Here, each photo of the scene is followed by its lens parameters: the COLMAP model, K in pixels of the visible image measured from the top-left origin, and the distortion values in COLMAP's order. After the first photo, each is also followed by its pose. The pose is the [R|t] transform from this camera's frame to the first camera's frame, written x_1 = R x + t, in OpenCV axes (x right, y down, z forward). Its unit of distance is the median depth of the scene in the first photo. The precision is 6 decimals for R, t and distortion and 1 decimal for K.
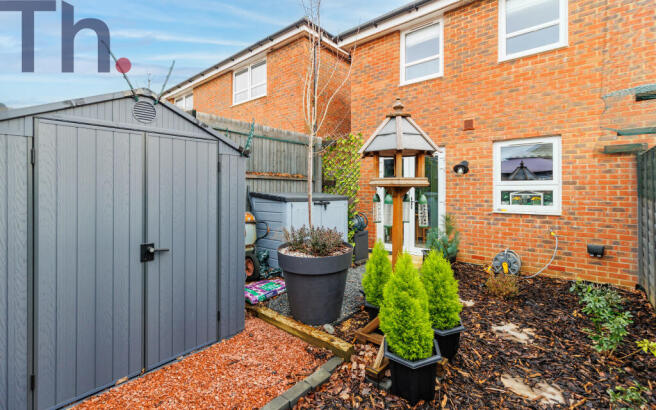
lens RADIAL K [[300.9, 0, 328.9], [0, 300.9, 187.2], [0, 0, 1]] dist [0.001829, -0.000210]
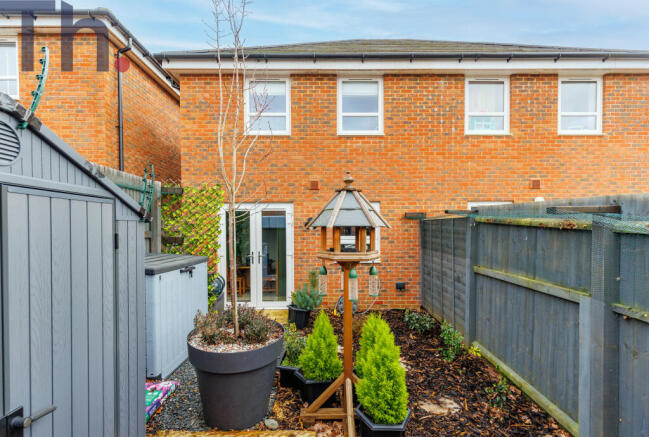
lens RADIAL K [[301.2, 0, 322.9], [0, 301.2, 233.9], [0, 0, 1]] dist [0.001629, -0.000738]
pose [[0.756724, -0.014266, 0.653579, -0.289383], [0.000284, 0.999769, 0.021493, -0.062274], [-0.653734, -0.016079, 0.756553, 0.163948]]
